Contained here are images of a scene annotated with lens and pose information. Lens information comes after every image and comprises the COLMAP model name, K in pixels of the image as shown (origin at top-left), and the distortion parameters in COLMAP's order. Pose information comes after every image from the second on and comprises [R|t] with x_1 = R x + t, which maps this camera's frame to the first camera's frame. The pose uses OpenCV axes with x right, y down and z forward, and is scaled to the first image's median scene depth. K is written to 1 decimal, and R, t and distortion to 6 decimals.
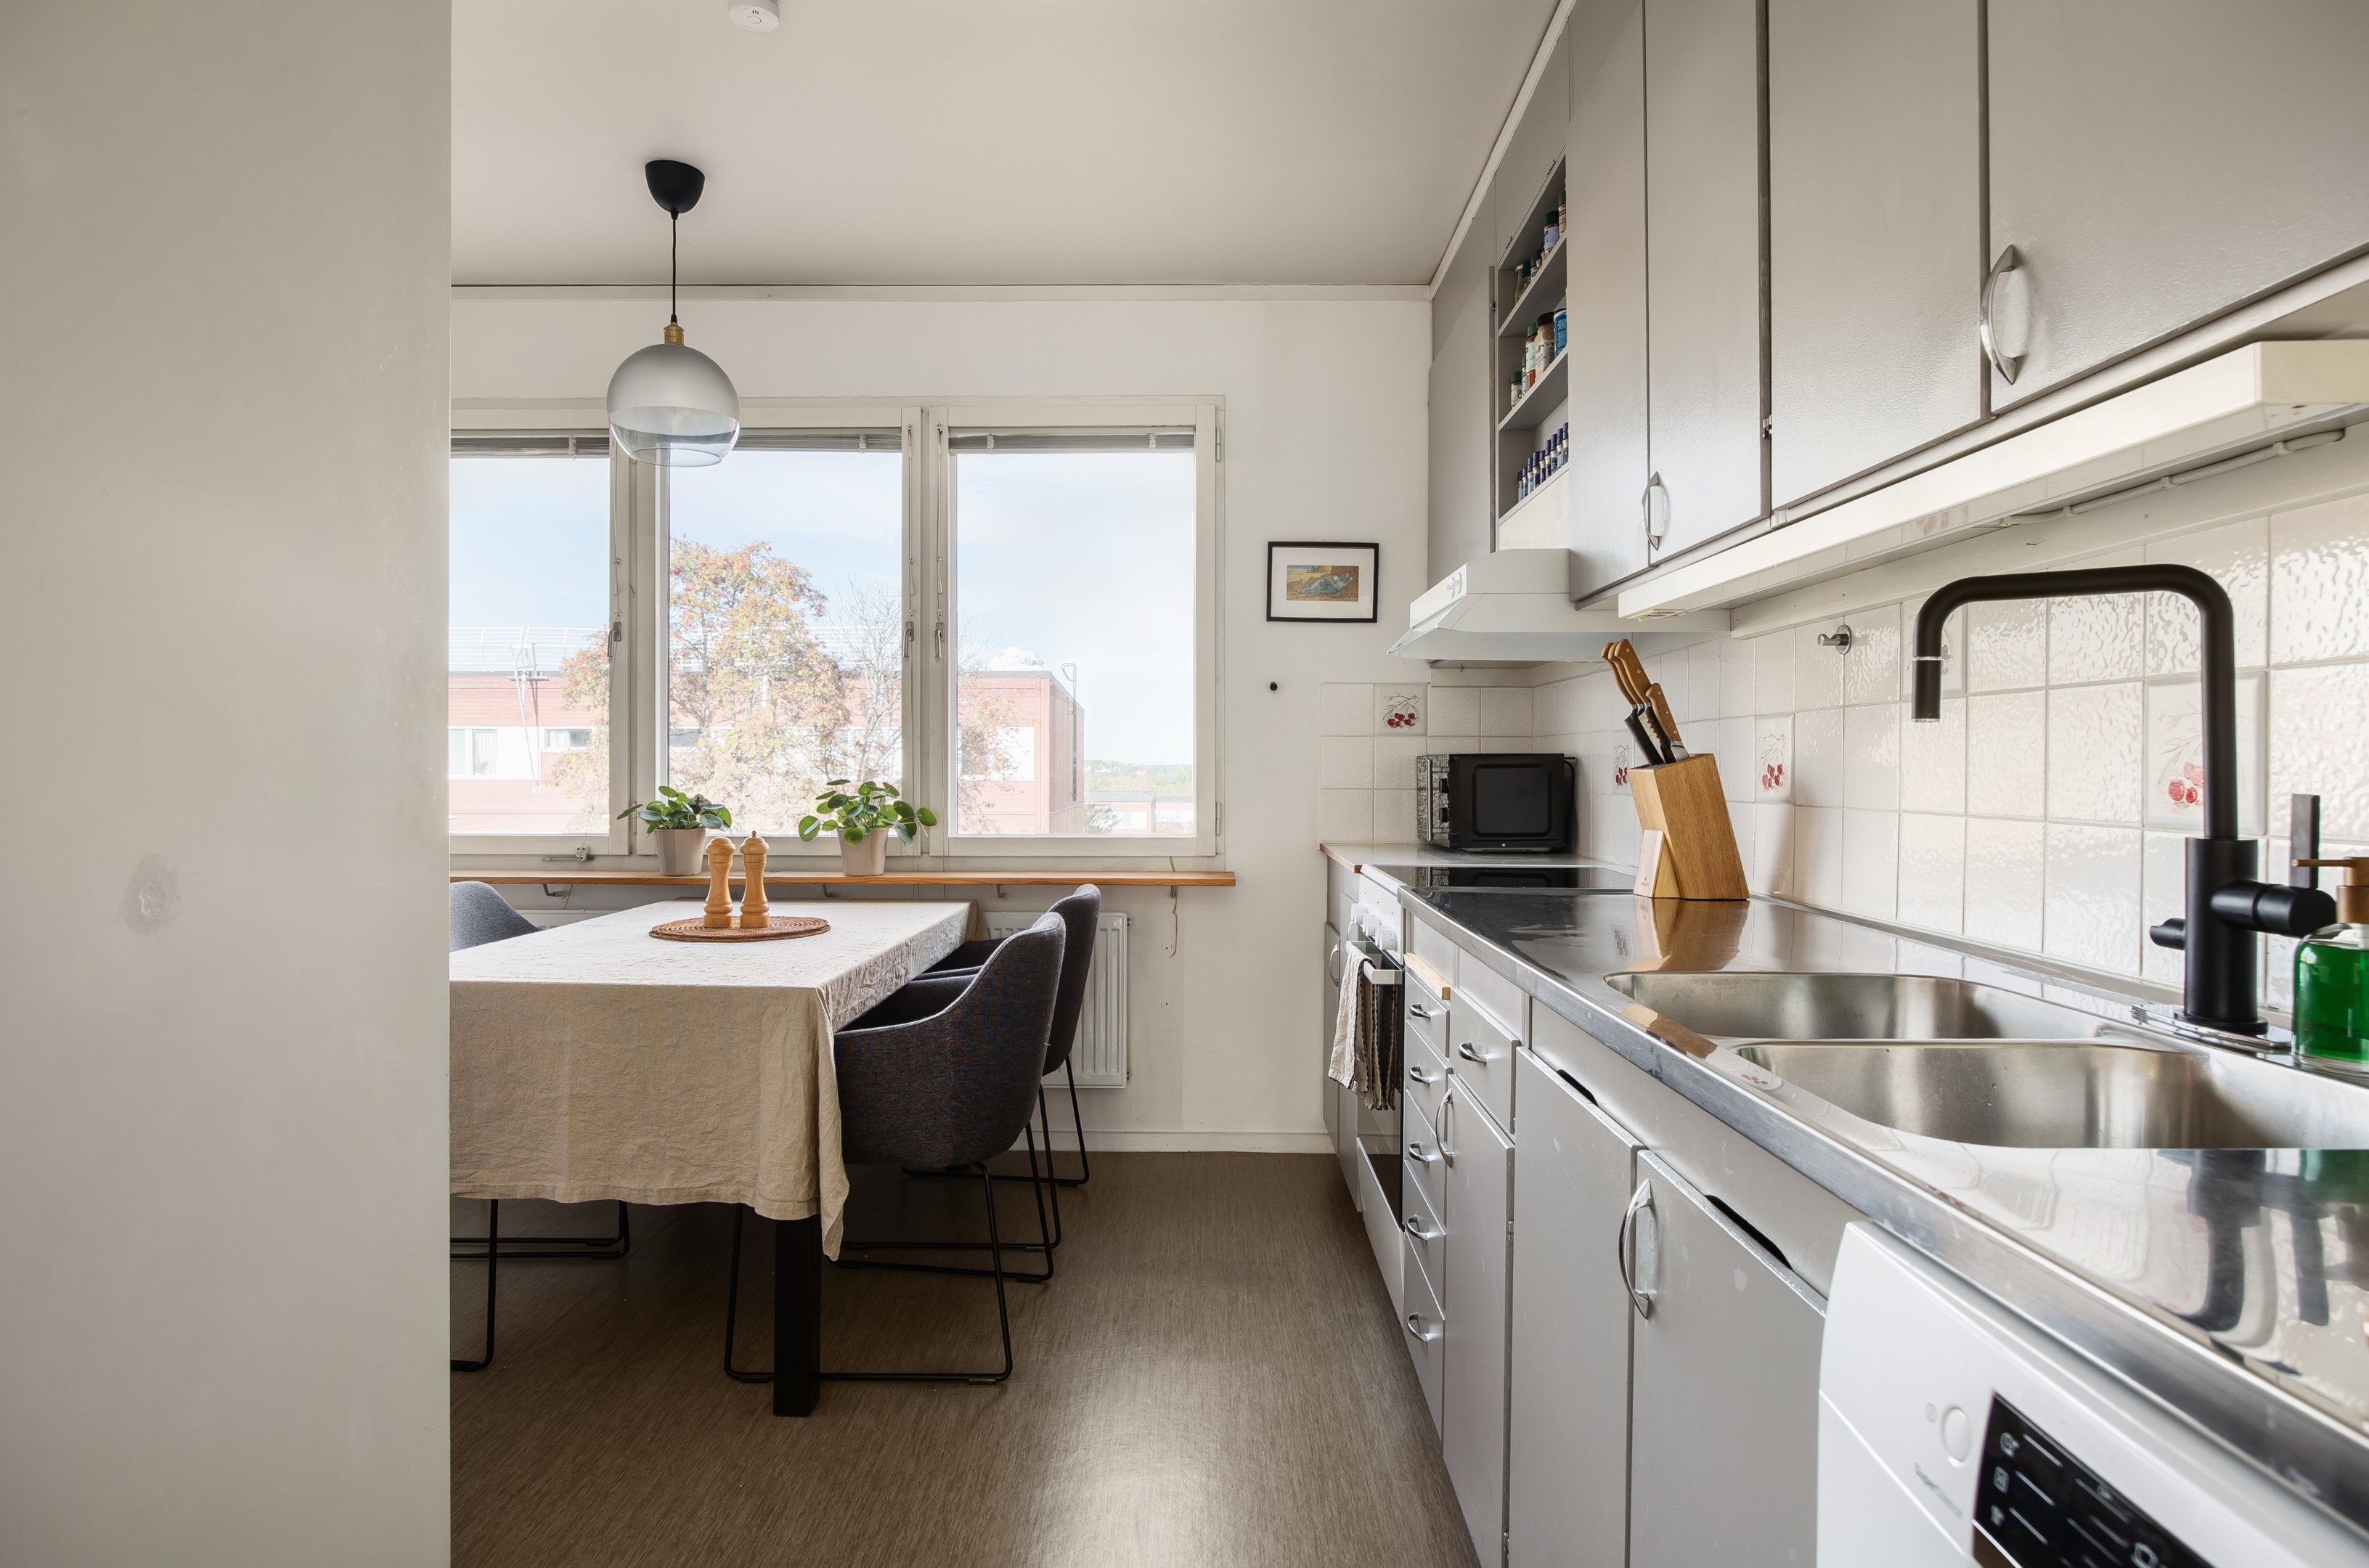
lens RADIAL K [[1477.5, 0, 1192.4], [0, 1477.5, 770.3], [0, 0, 1]] dist [0.008277, 0.000235]
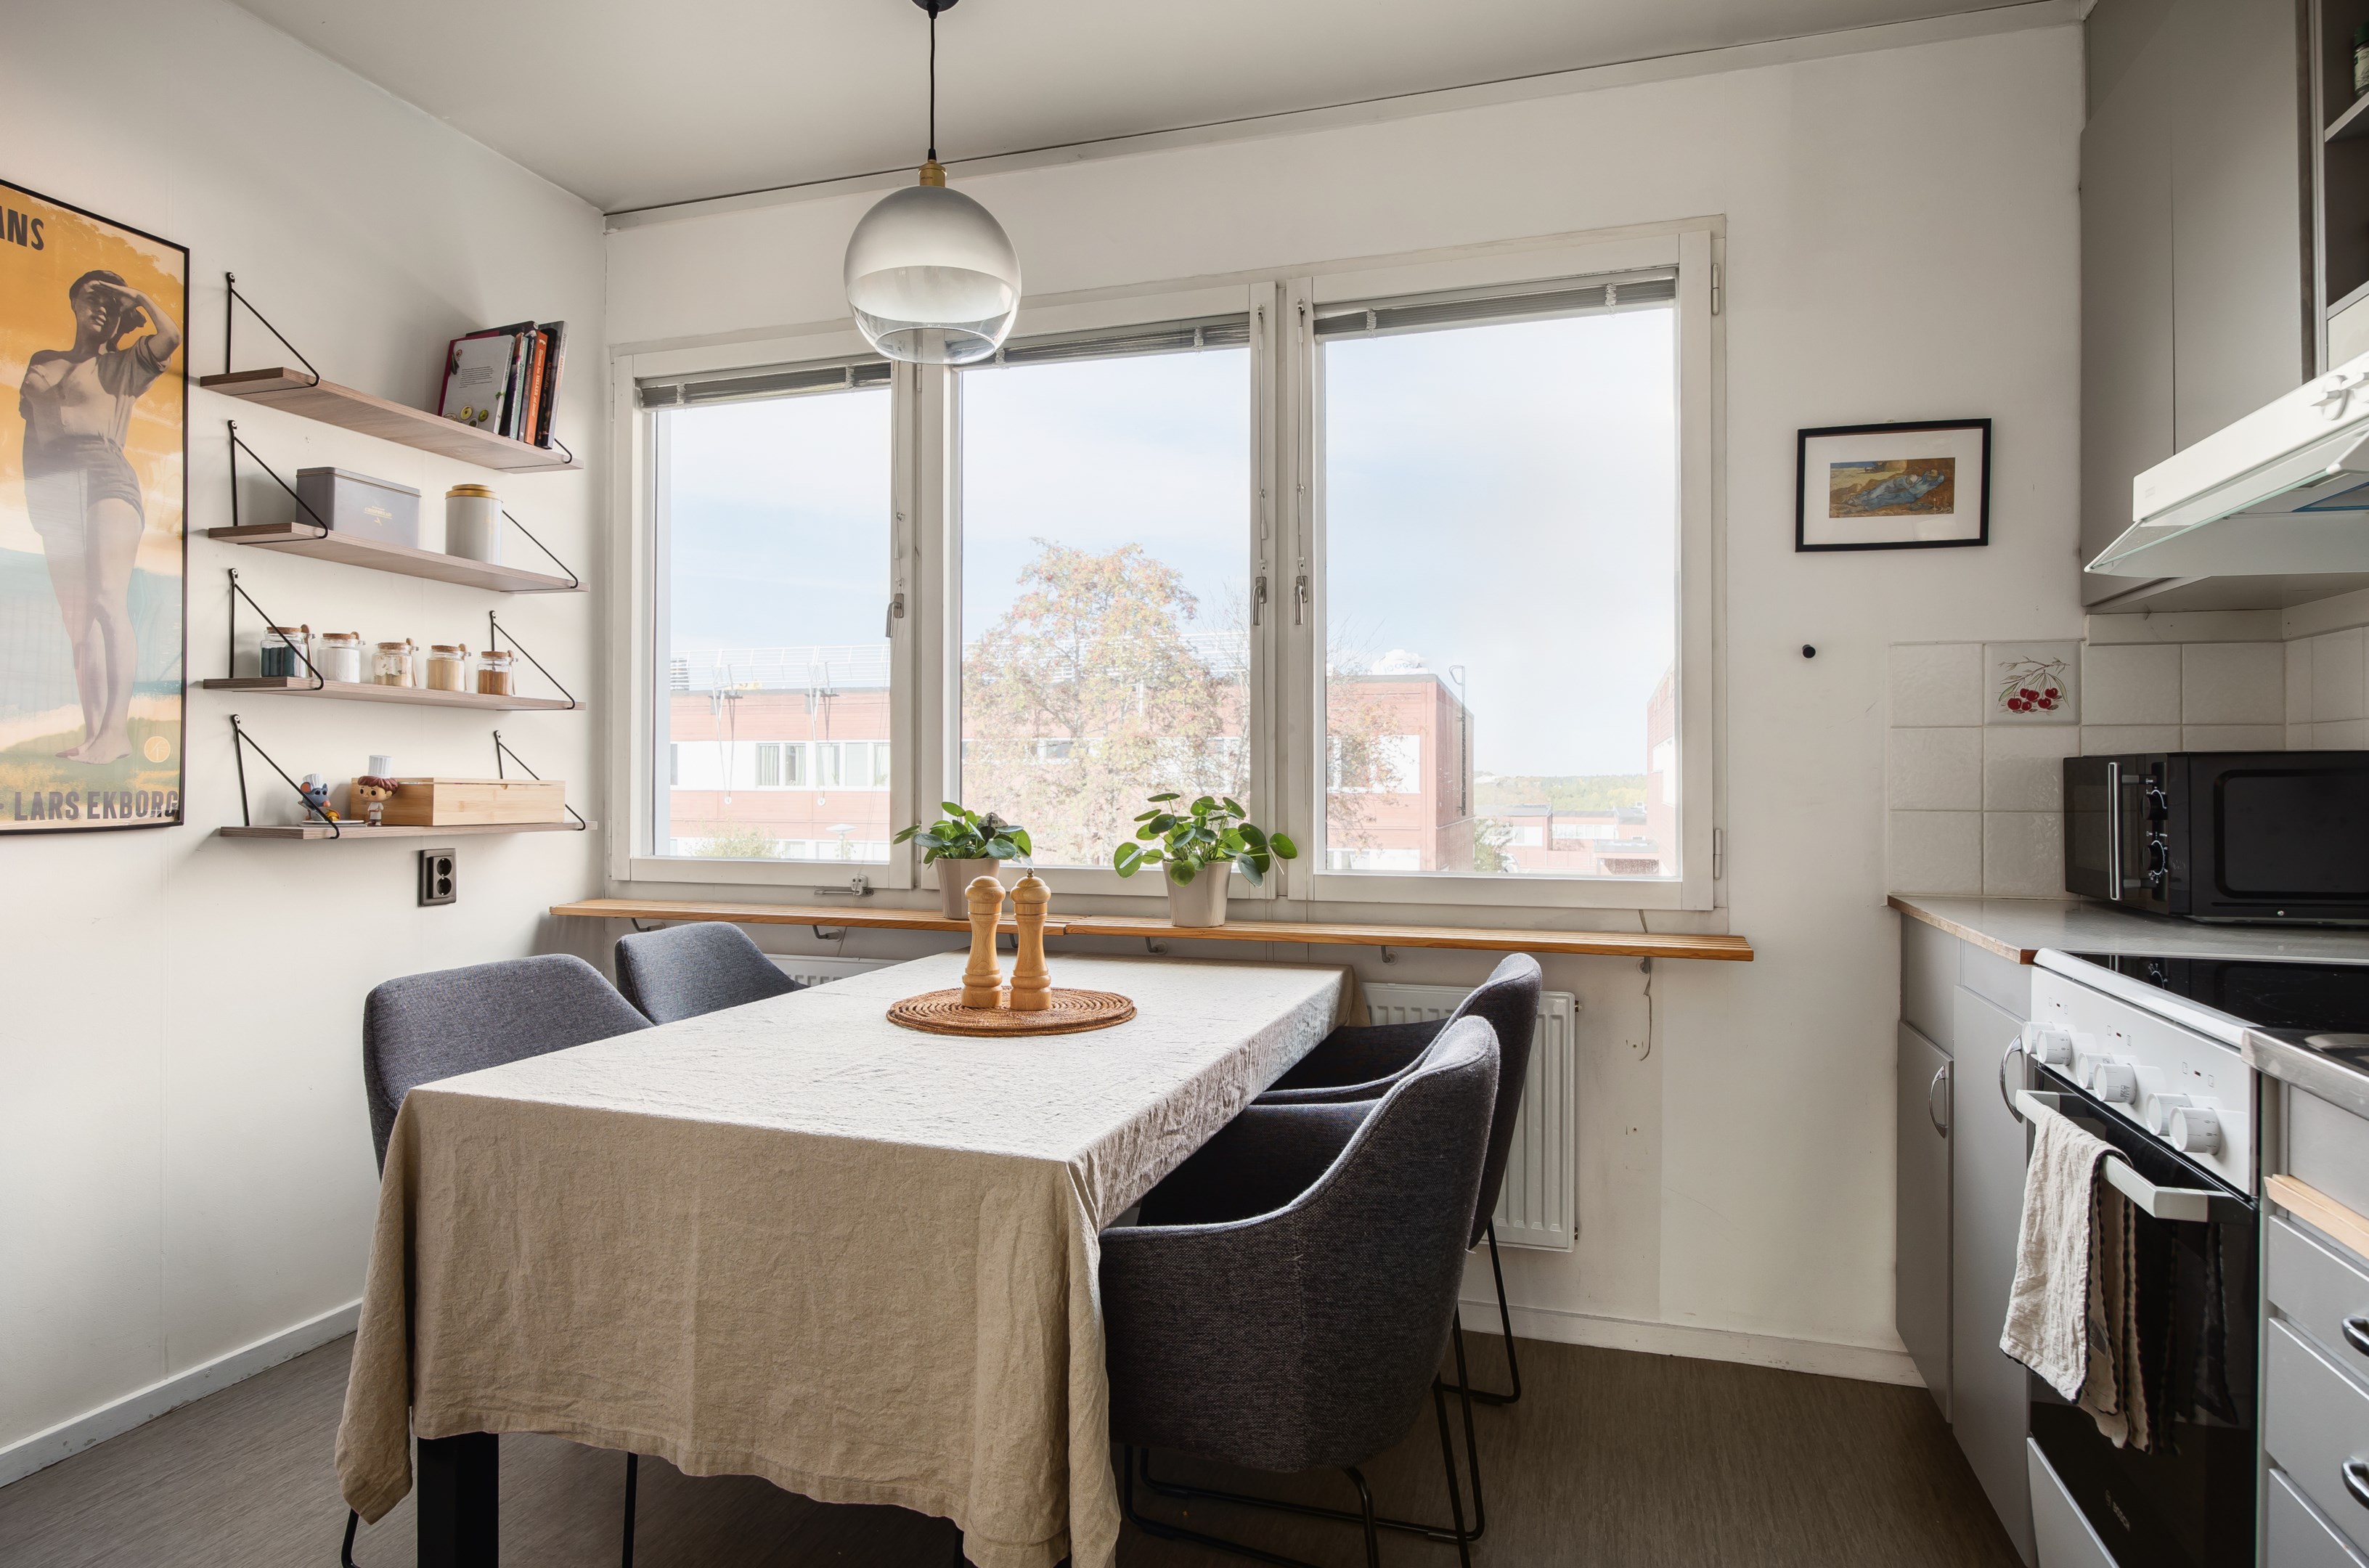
lens RADIAL K [[1353.9, 0, 1183.0], [0, 1353.9, 777.0], [0, 0, 1]] dist [-0.006527, -0.002029]
pose [[0.962429, -0.001372, -0.271531, -0.048437], [0.000186, 0.999990, -0.004394, 0.000818], [0.271534, 0.004178, 0.962420, 0.356468]]
